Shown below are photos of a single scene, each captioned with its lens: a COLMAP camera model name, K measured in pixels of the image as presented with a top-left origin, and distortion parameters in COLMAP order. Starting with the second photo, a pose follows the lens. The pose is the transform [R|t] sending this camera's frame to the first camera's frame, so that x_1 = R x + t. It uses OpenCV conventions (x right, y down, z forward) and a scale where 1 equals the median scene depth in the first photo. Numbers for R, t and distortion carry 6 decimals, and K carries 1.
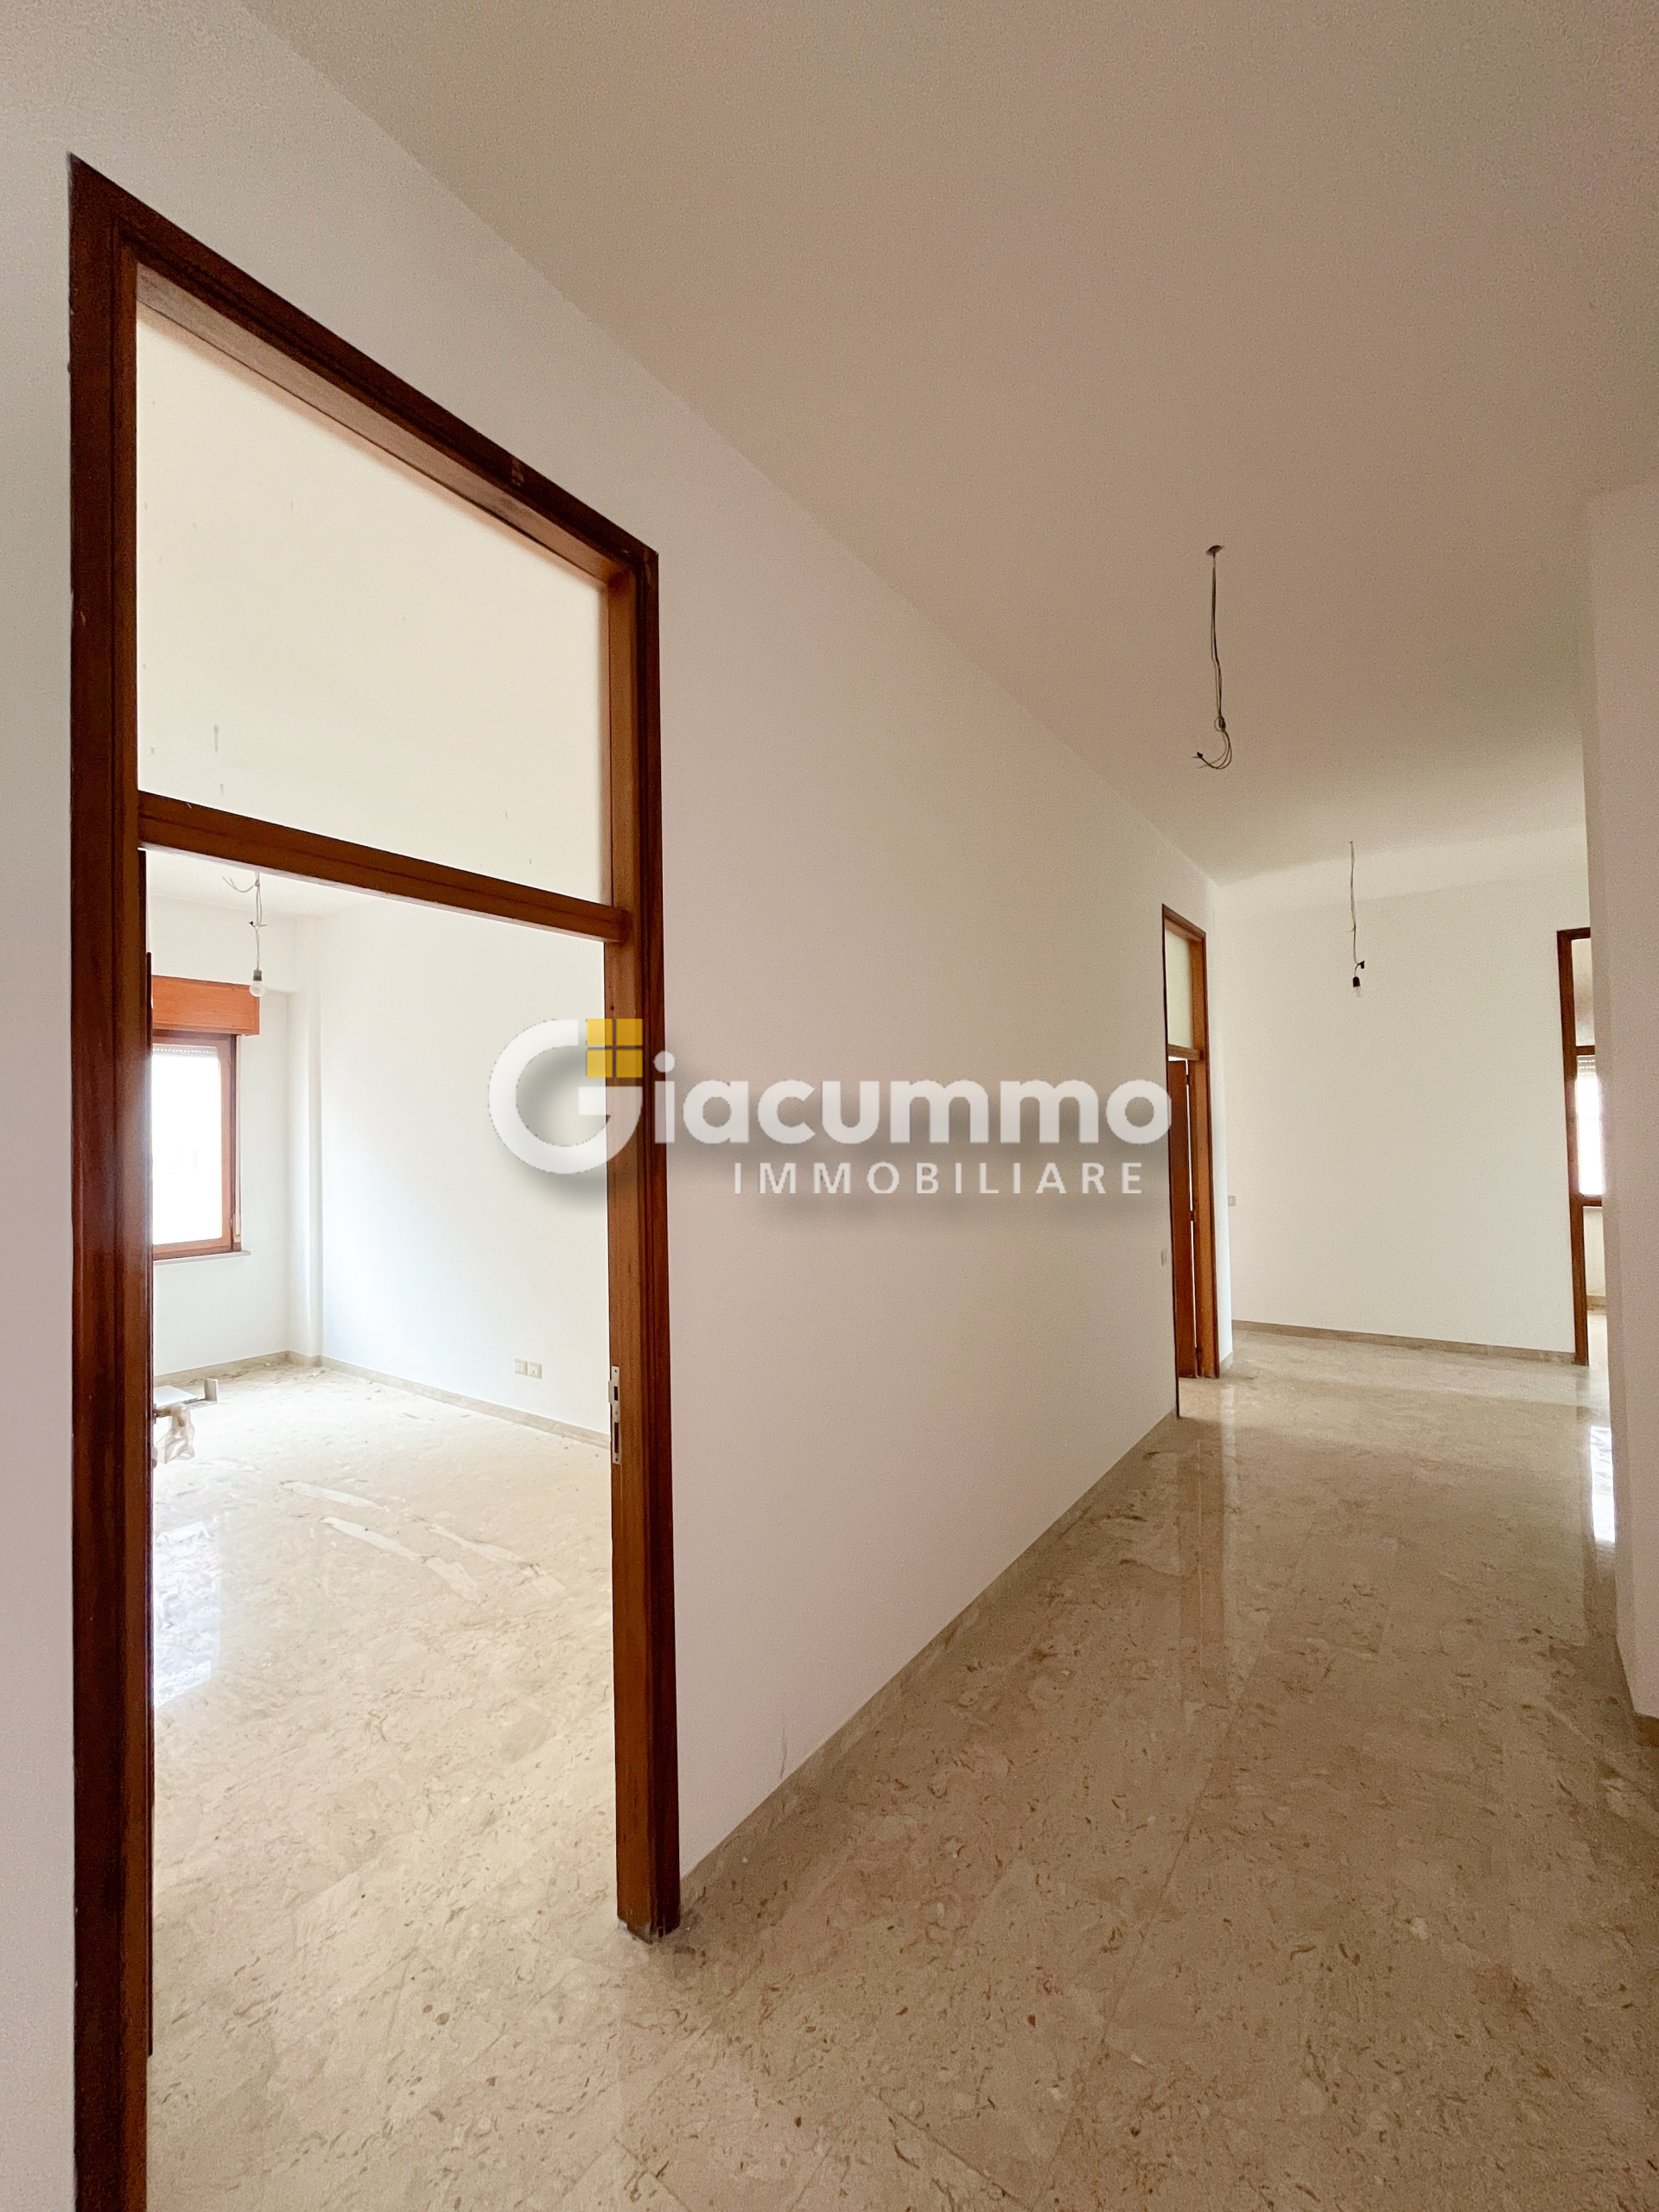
lens RADIAL K [[901.2, 0, 826.0], [0, 901.2, 1110.3], [0, 0, 1]] dist [-0.000890, 0.000497]
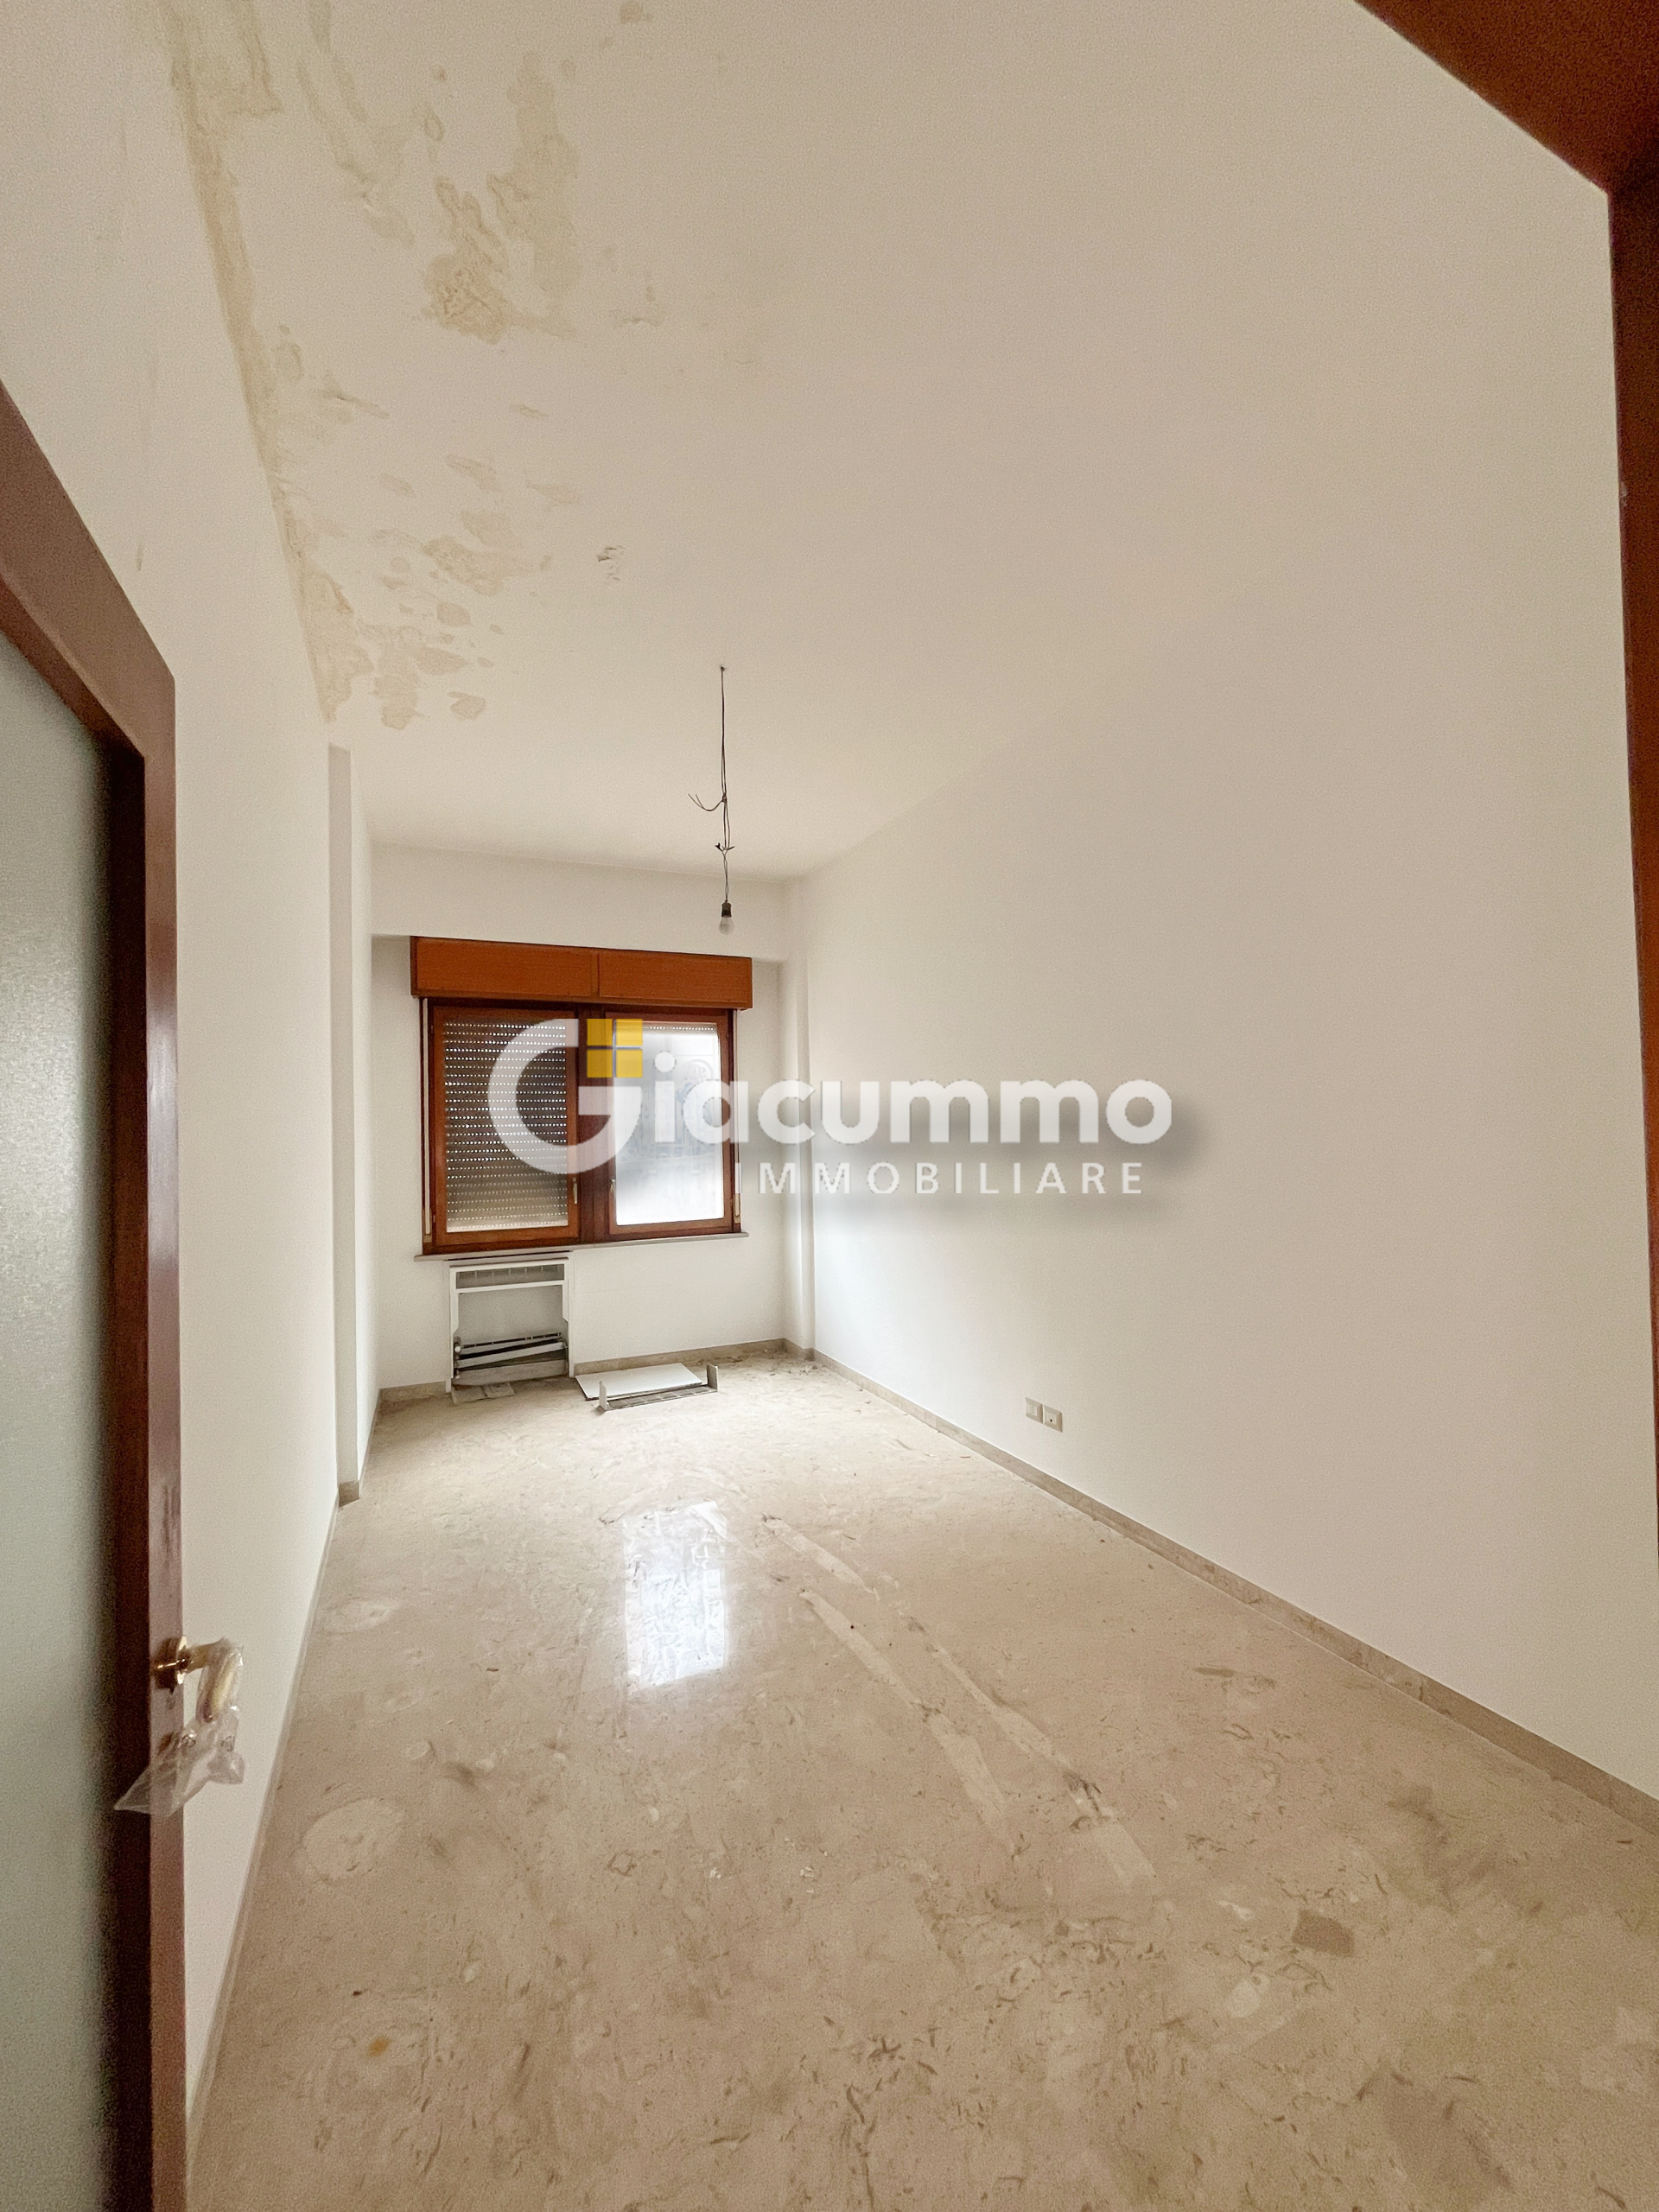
lens RADIAL K [[901.2, 0, 819.1], [0, 901.2, 1112.1], [0, 0, 1]] dist [-0.000890, 0.000497]
pose [[0.868744, -0.006674, -0.495217, -0.151491], [0.014490, 0.999824, 0.011944, 0.026397], [0.495050, -0.017552, 0.868687, 0.324599]]
